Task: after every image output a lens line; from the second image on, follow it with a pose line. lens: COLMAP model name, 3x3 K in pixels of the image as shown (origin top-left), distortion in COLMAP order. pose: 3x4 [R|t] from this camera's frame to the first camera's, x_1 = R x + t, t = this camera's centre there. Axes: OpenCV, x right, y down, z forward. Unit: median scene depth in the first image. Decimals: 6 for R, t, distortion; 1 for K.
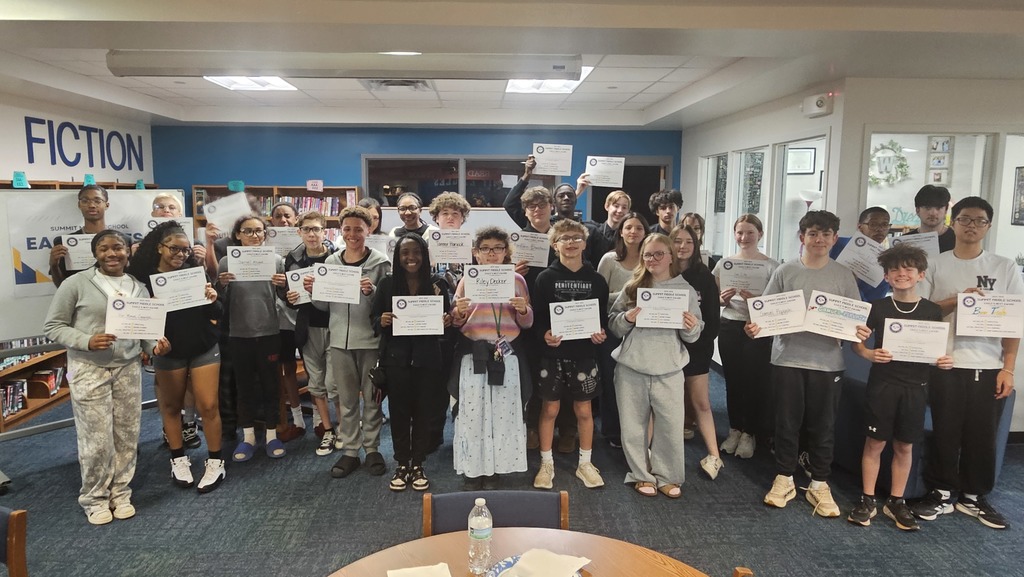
lens RADIAL K [[705.2, 0, 519.8], [0, 705.2, 295.4], [0, 0, 1]] dist [0.003342, -0.012276]
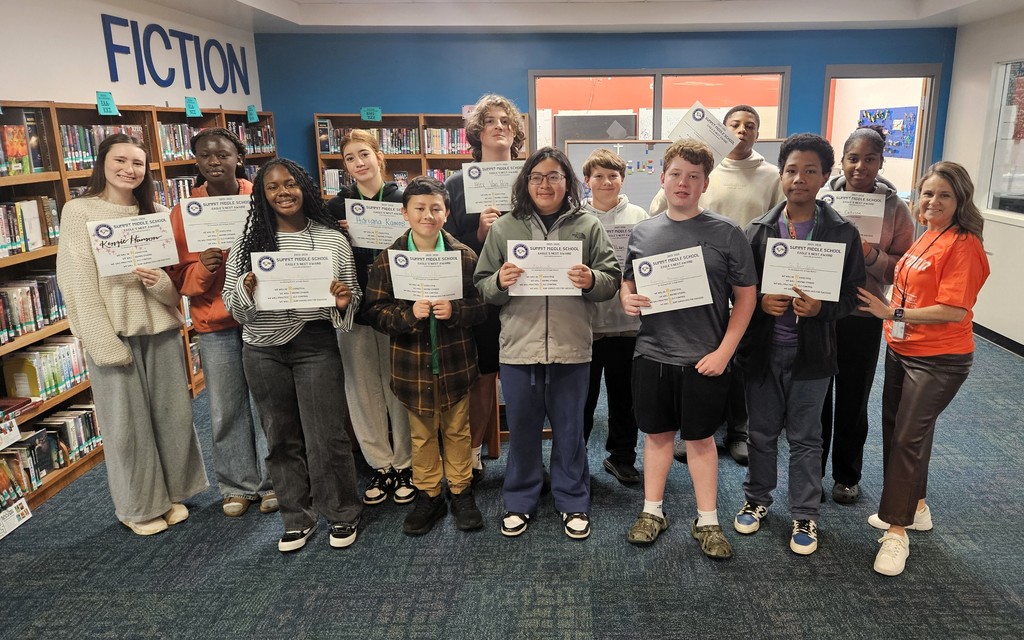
lens RADIAL K [[774.1, 0, 589.0], [0, 774.1, 324.2], [0, 0, 1]] dist [0.058906, -0.041685]
pose [[0.999153, -0.002834, -0.041051, -0.155935], [0.007176, 0.994338, 0.106025, -0.019112], [0.040519, -0.106230, 0.993516, 0.167180]]
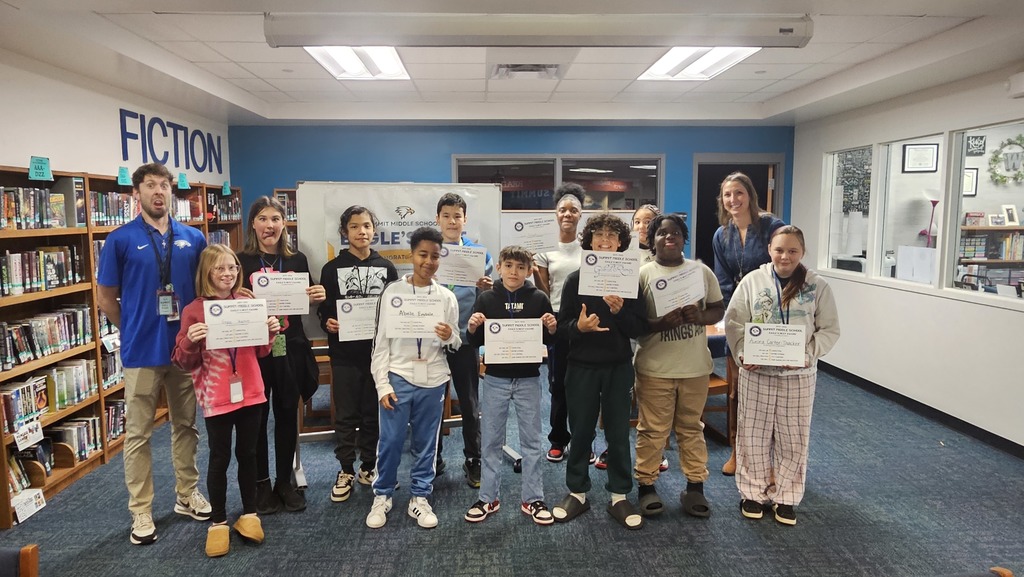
lens RADIAL K [[705.2, 0, 514.6], [0, 705.2, 292.5], [0, 0, 1]] dist [0.003342, -0.012276]
pose [[0.999904, -0.007000, -0.011956, -0.164645], [0.006685, 0.999635, -0.026181, 0.009030], [0.012135, 0.026098, 0.999586, 0.091523]]
